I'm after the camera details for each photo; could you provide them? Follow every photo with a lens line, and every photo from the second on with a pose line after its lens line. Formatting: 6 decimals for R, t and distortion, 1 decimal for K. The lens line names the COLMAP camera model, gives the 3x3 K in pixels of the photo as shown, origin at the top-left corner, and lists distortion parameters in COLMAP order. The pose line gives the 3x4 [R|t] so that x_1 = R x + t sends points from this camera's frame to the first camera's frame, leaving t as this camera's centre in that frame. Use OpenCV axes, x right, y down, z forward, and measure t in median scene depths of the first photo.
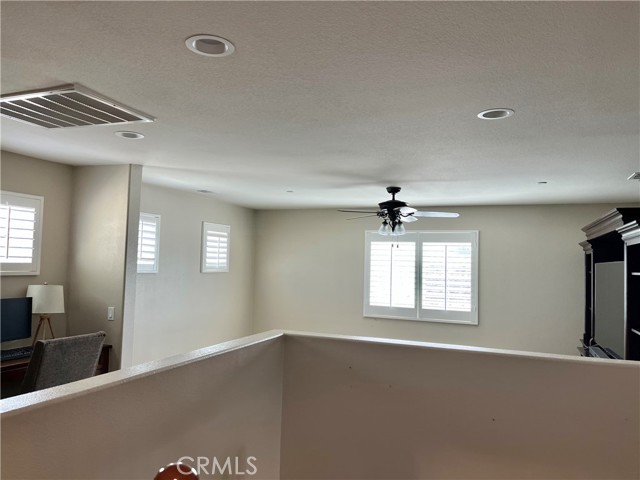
lens RADIAL K [[489.0, 0, 318.7], [0, 489.0, 242.0], [0, 0, 1]] dist [0.071117, -0.088241]
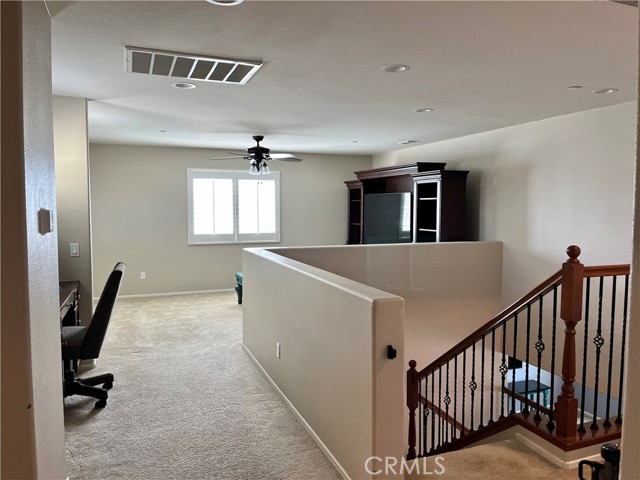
lens RADIAL K [[489.0, 0, 318.7], [0, 489.0, 242.0], [0, 0, 1]] dist [0.071117, -0.088241]
pose [[0.742395, -0.076781, 0.665548, -0.475930], [-0.010544, 0.991949, 0.126198, -0.001619], [-0.669879, -0.100706, 0.735609, -0.047504]]
